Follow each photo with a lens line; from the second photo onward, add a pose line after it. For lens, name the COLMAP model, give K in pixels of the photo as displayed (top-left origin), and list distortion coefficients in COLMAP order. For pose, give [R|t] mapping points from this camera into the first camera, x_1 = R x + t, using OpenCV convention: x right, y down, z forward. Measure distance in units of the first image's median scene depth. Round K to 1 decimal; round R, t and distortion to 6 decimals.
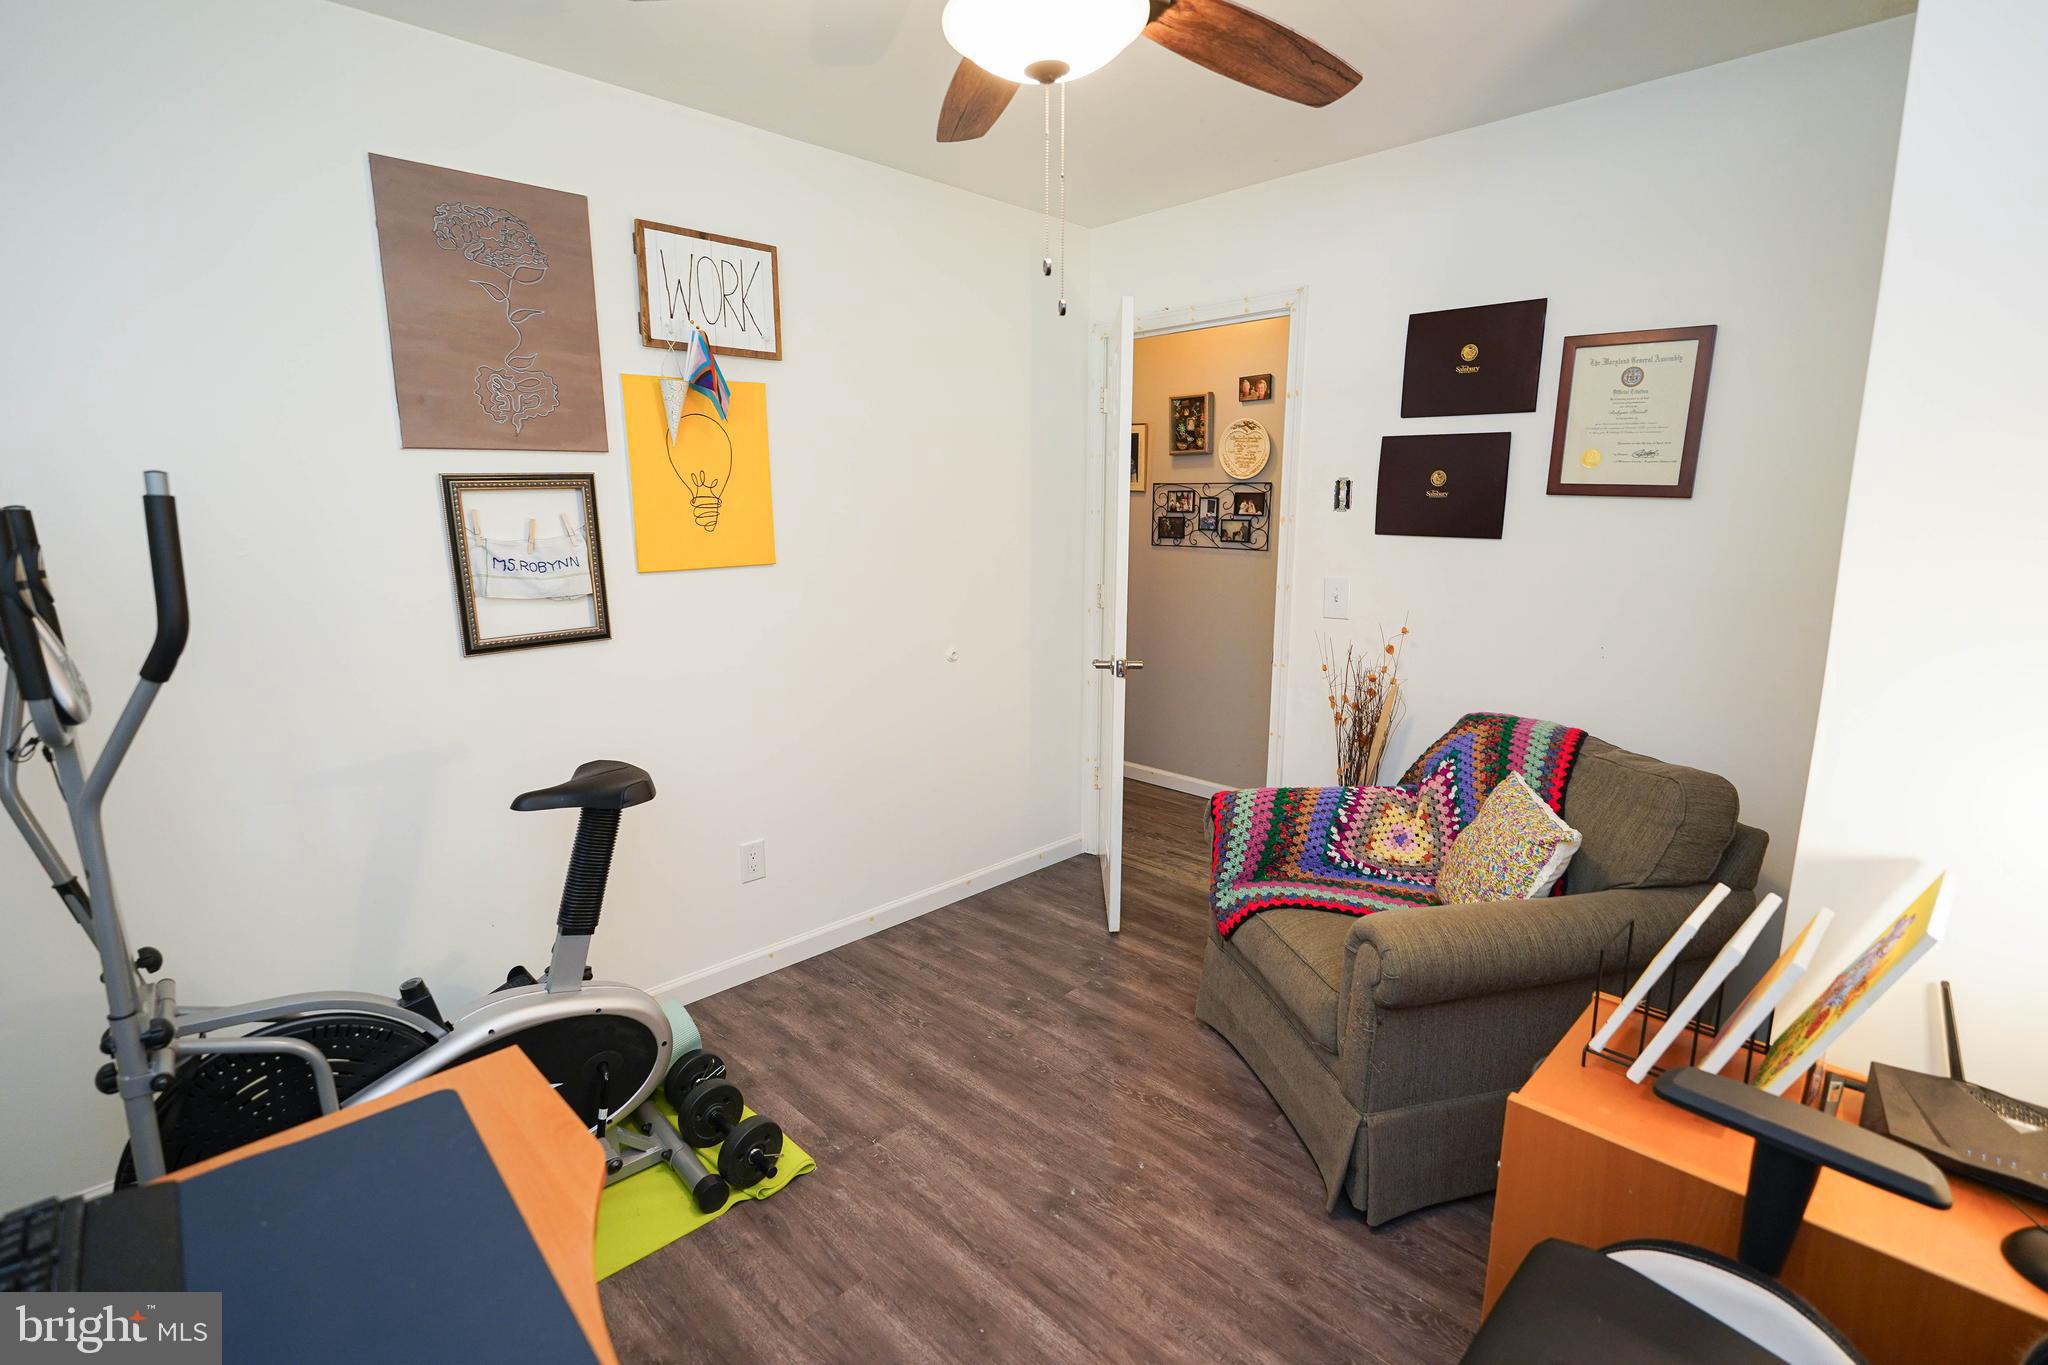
lens RADIAL K [[896.9, 0, 1019.4], [0, 896.9, 680.5], [0, 0, 1]] dist [-0.020673, -0.000025]
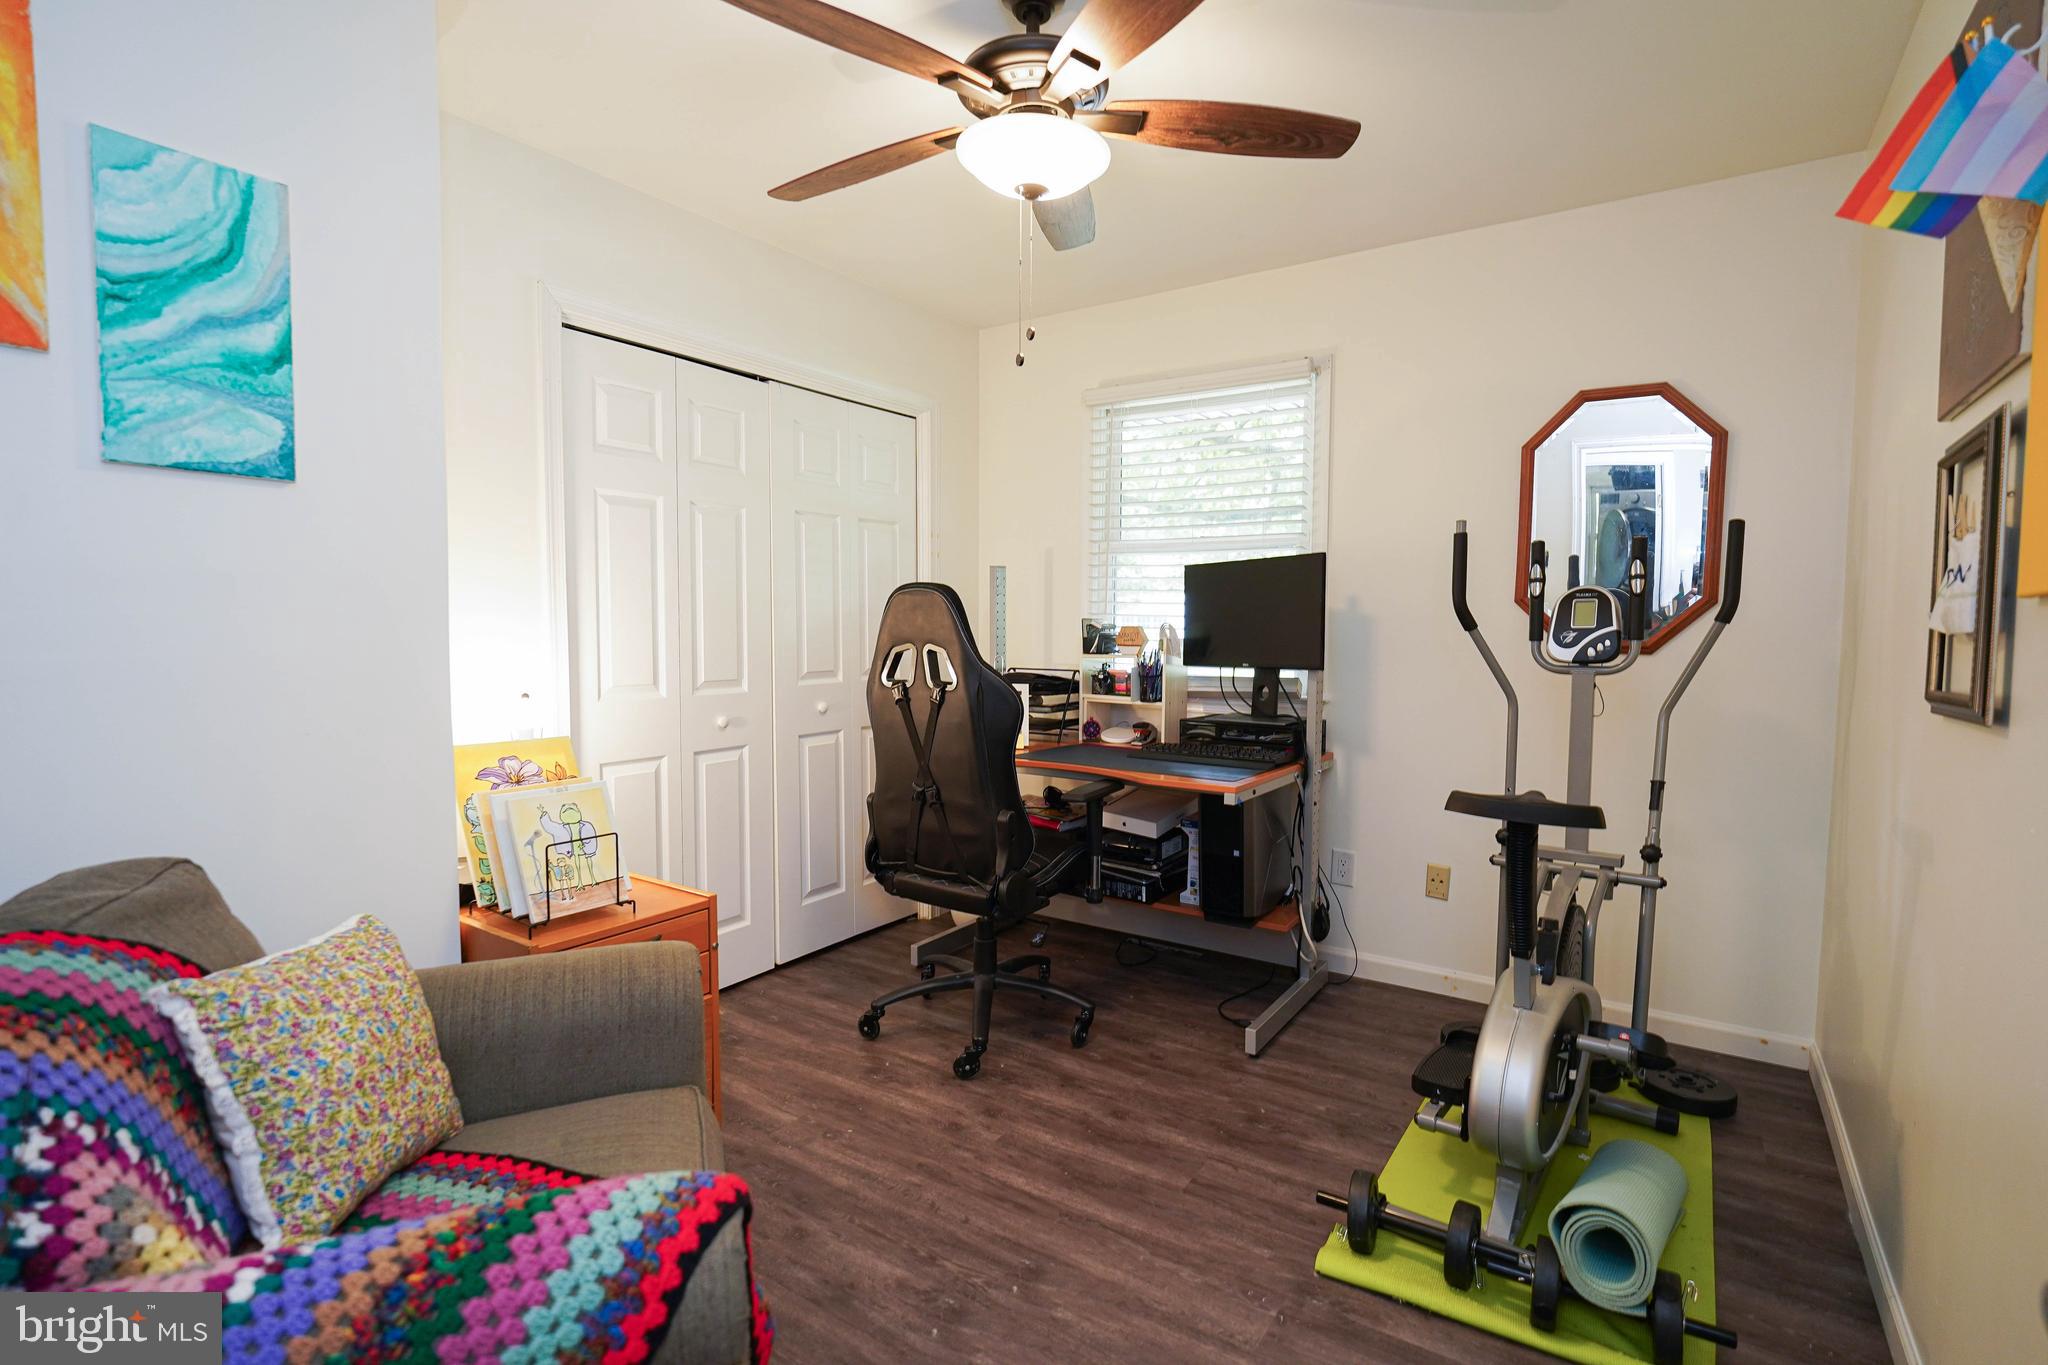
lens RADIAL K [[986.4, 0, 1026.2], [0, 986.4, 682.8], [0, 0, 1]] dist [-0.016388, 0.002550]
pose [[-0.980641, 0.009235, -0.195597, 0.234321], [-0.039884, 0.968527, 0.245694, -0.235183], [0.191710, 0.248739, -0.949408, 1.792284]]
